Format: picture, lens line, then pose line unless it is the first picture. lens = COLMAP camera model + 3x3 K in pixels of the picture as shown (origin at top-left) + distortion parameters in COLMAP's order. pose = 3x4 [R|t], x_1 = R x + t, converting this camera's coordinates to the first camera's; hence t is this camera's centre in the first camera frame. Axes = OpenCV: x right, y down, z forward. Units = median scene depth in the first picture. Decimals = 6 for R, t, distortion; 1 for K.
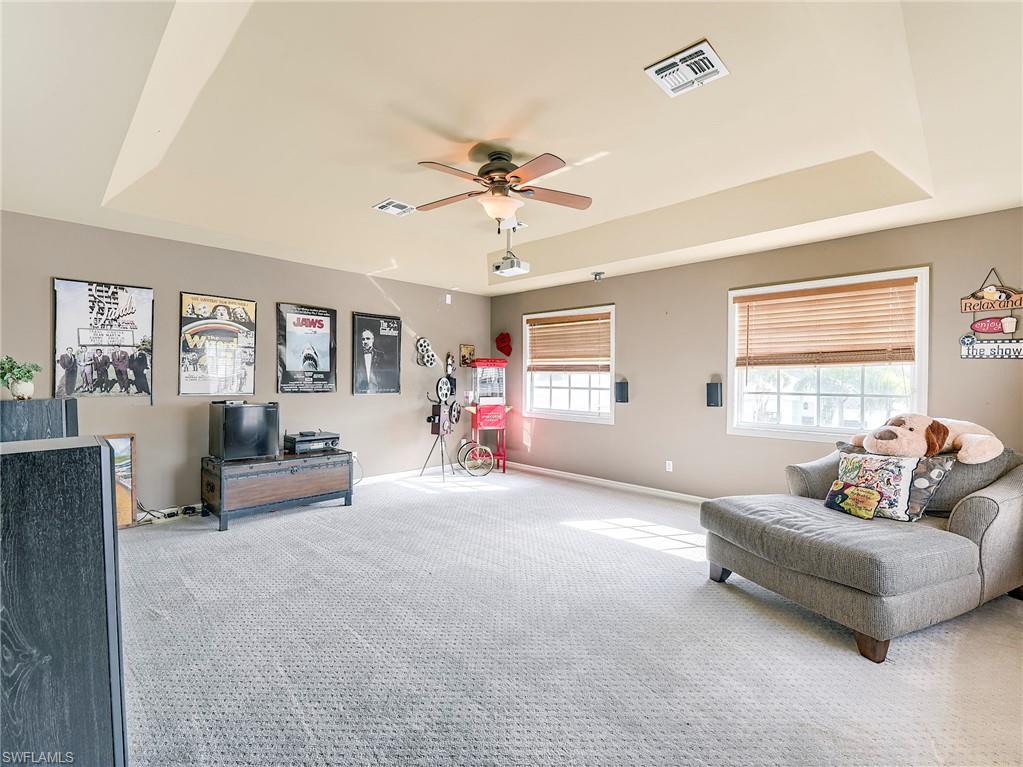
lens RADIAL K [[463.3, 0, 511.5], [0, 463.3, 382.5], [0, 0, 1]] dist [0.000694, -0.006314]
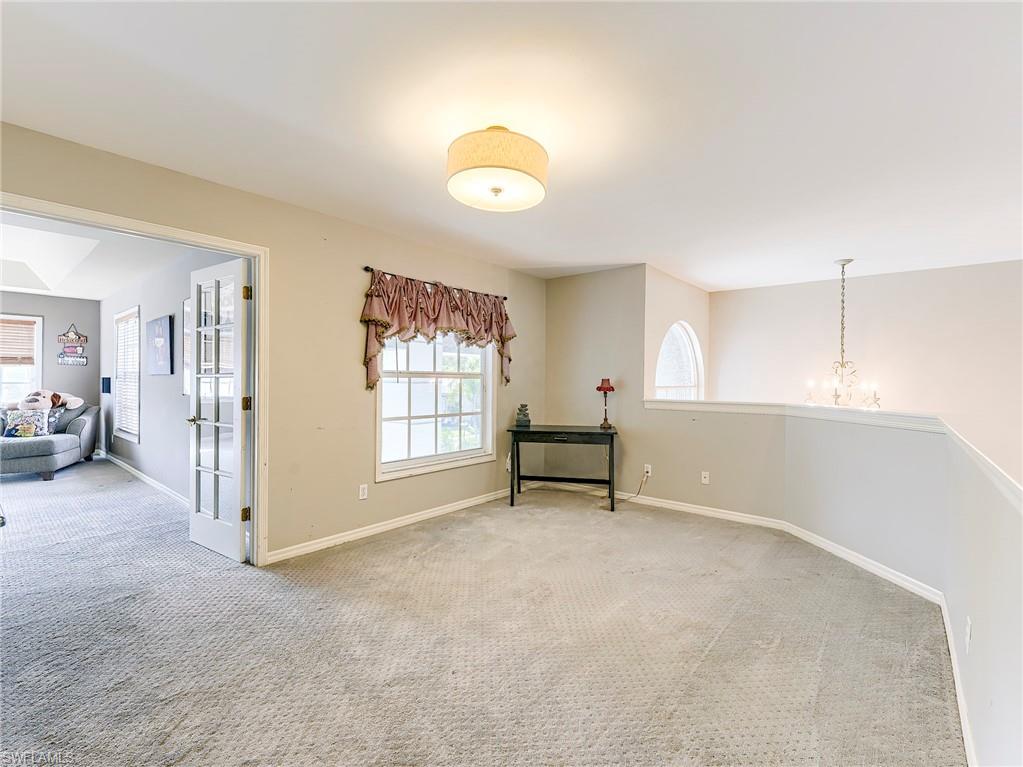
lens RADIAL K [[463.3, 0, 512.3], [0, 463.3, 383.4], [0, 0, 1]] dist [0.000694, -0.006314]
pose [[-0.077731, -0.008668, 0.996937, -1.493444], [0.001228, 0.999961, 0.008790, 0.021772], [-0.996974, 0.001908, -0.077717, -1.046965]]
